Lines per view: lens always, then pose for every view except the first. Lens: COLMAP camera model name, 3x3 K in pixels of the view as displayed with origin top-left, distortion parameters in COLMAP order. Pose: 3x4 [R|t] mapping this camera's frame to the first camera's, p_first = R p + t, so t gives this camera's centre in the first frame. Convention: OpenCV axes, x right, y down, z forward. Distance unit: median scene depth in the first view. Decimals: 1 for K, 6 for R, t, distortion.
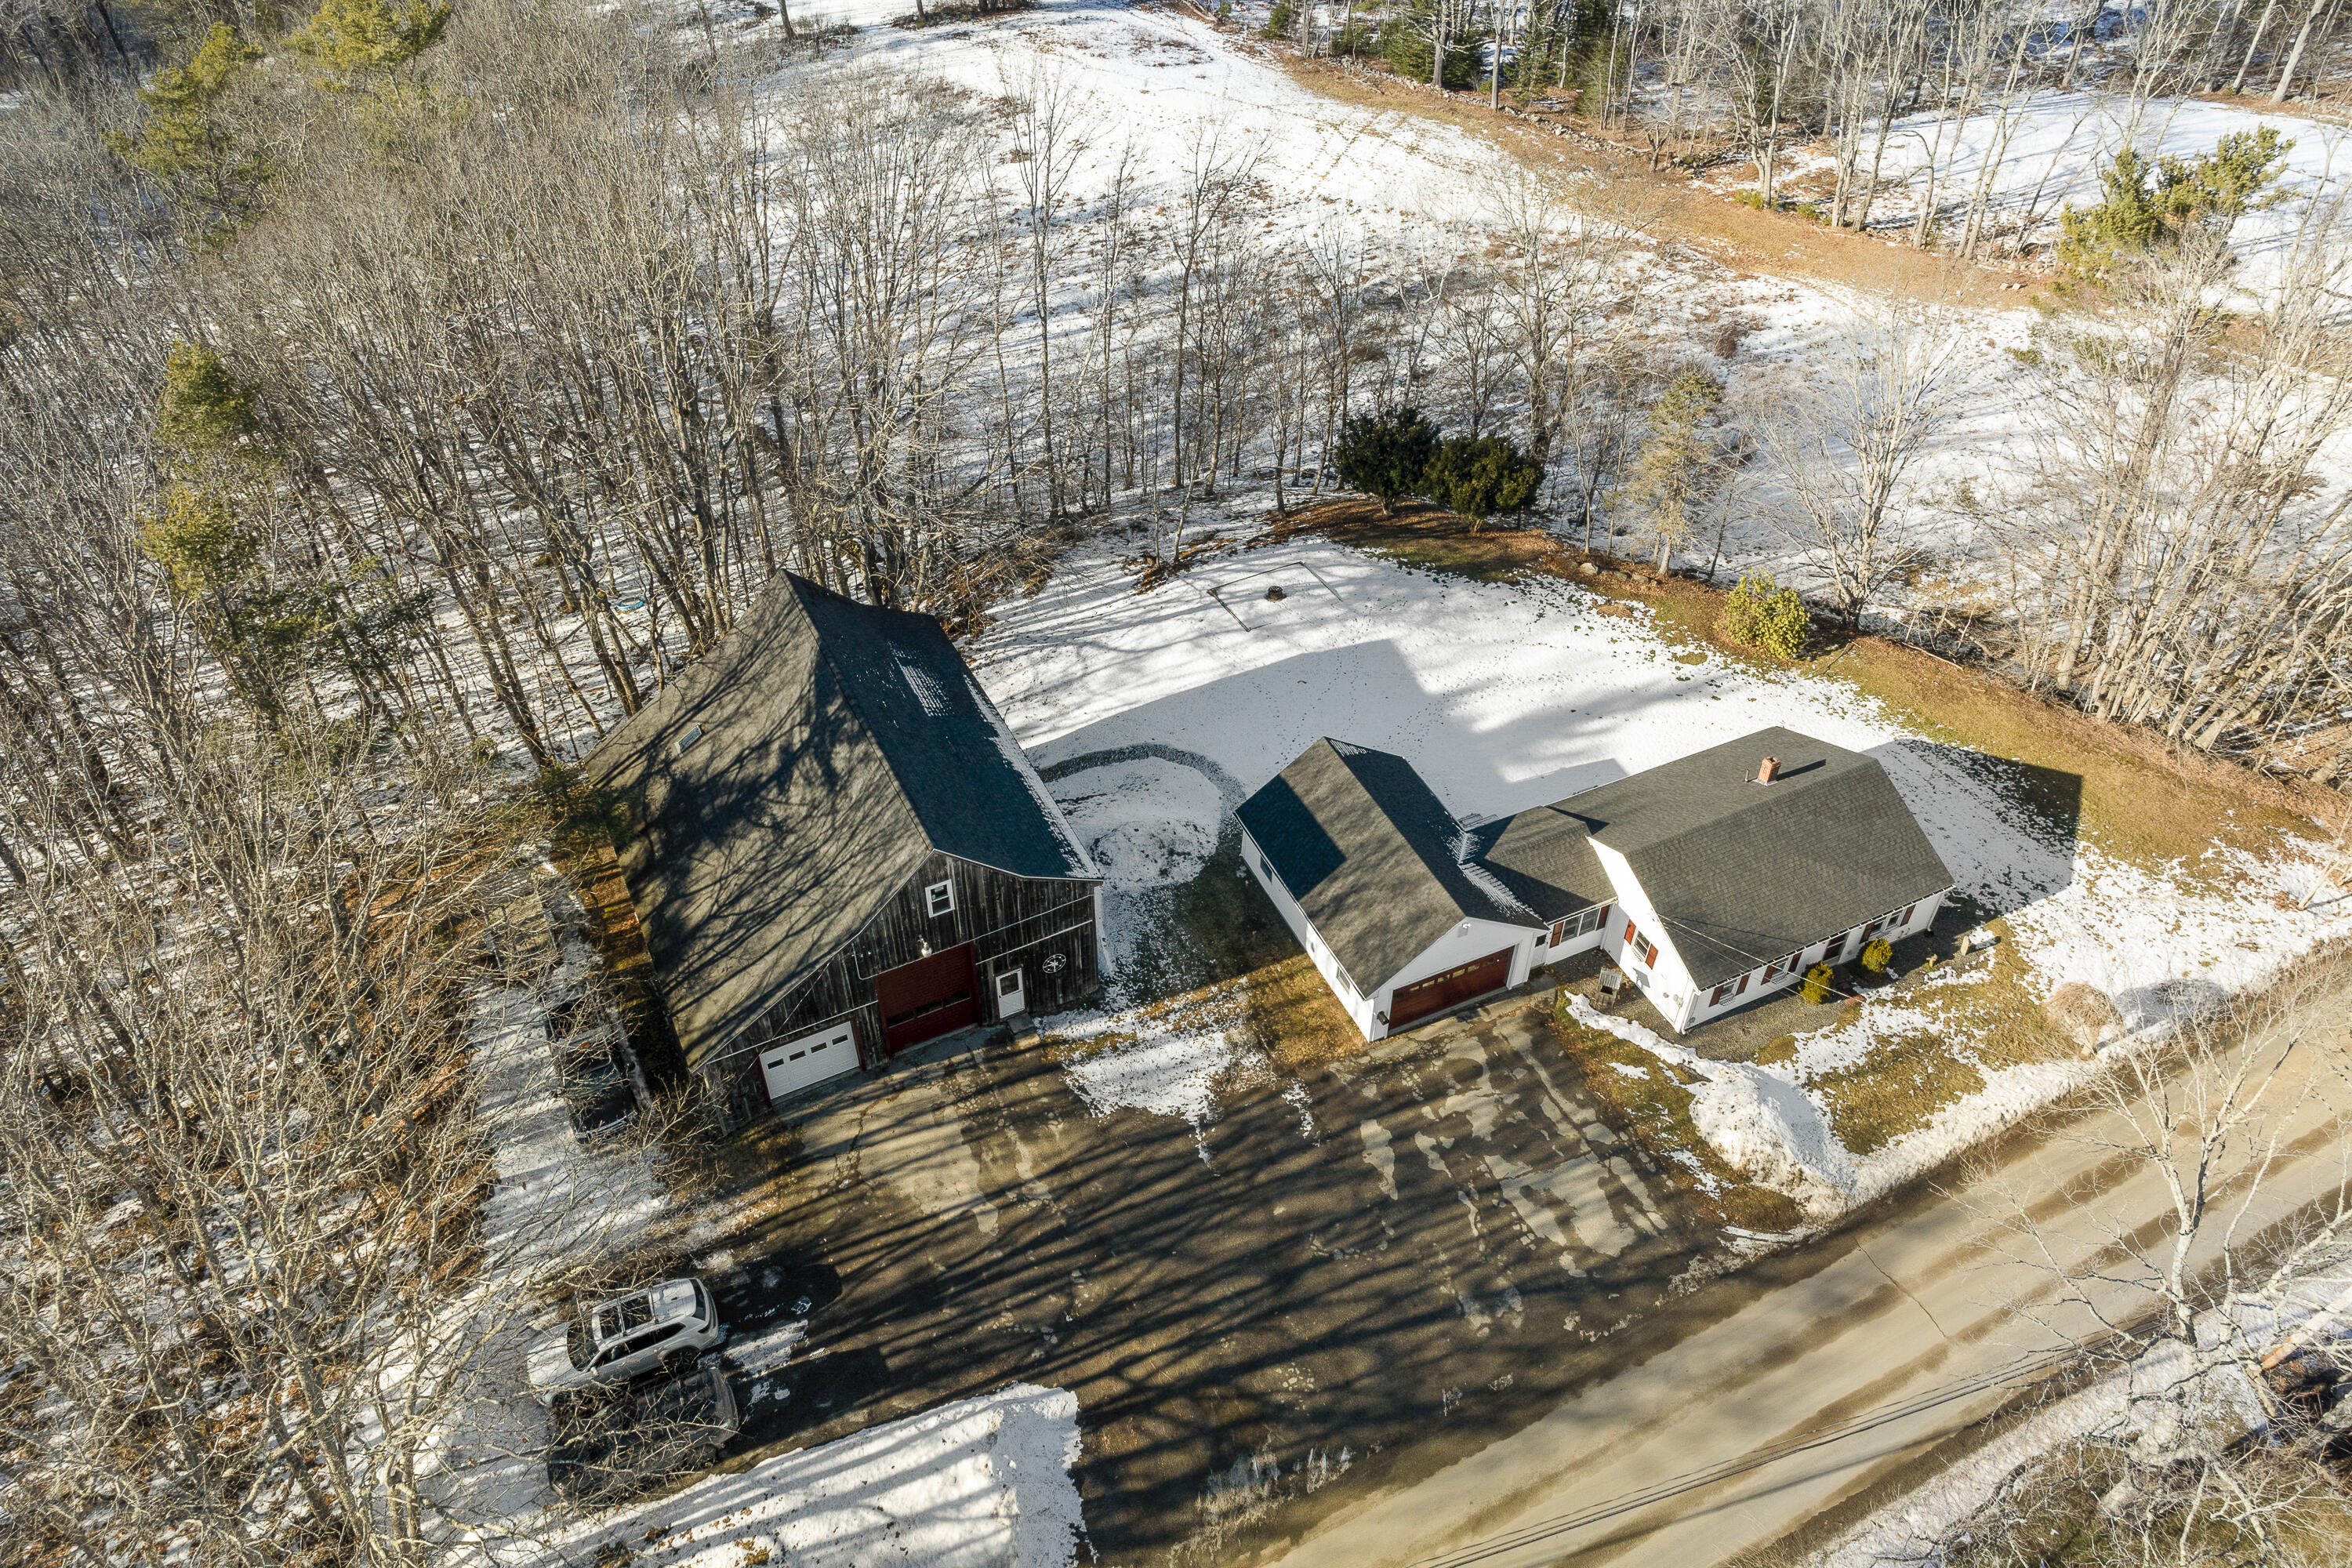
lens RADIAL K [[1658.0, 0, 1167.7], [0, 1658.0, 711.1], [0, 0, 1]] dist [0.006796, -0.009204]
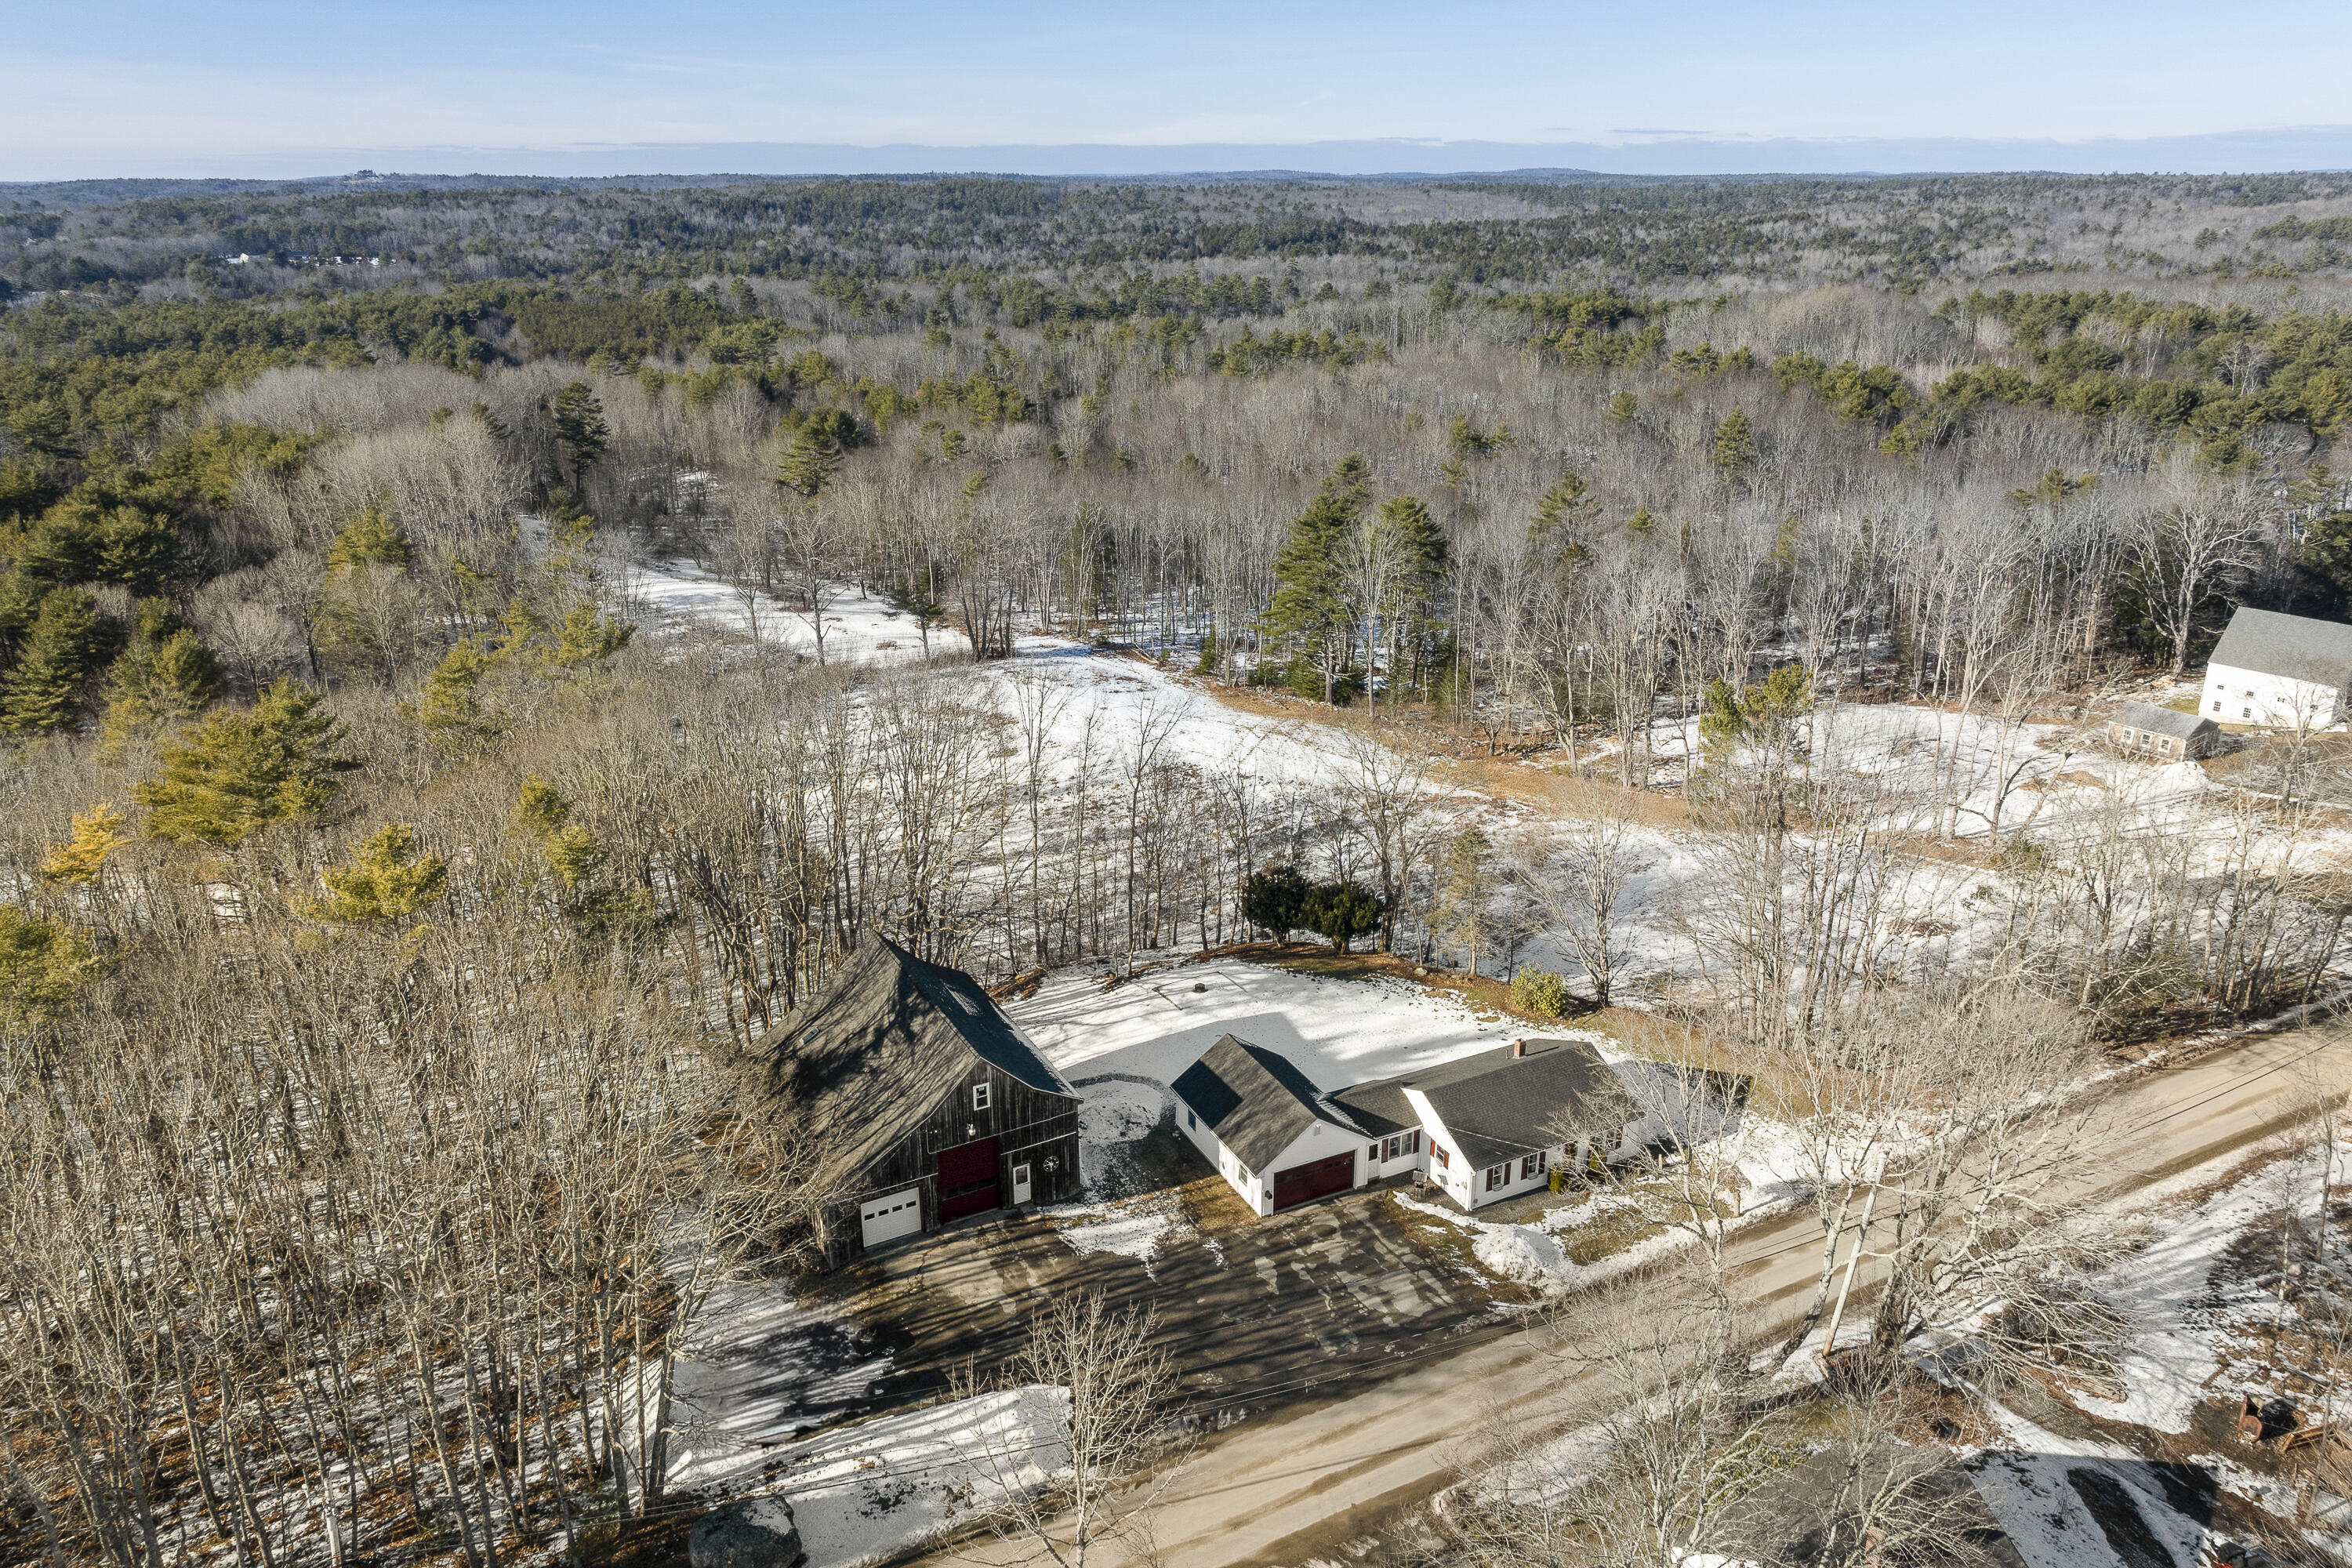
lens RADIAL K [[1658.0, 0, 1167.7], [0, 1658.0, 711.1], [0, 0, 1]] dist [0.006796, -0.009204]
pose [[0.999550, -0.009925, 0.028290, -0.000860], [0.019951, 0.924551, -0.380535, 0.352280], [-0.022379, 0.380928, 0.924334, -0.567108]]
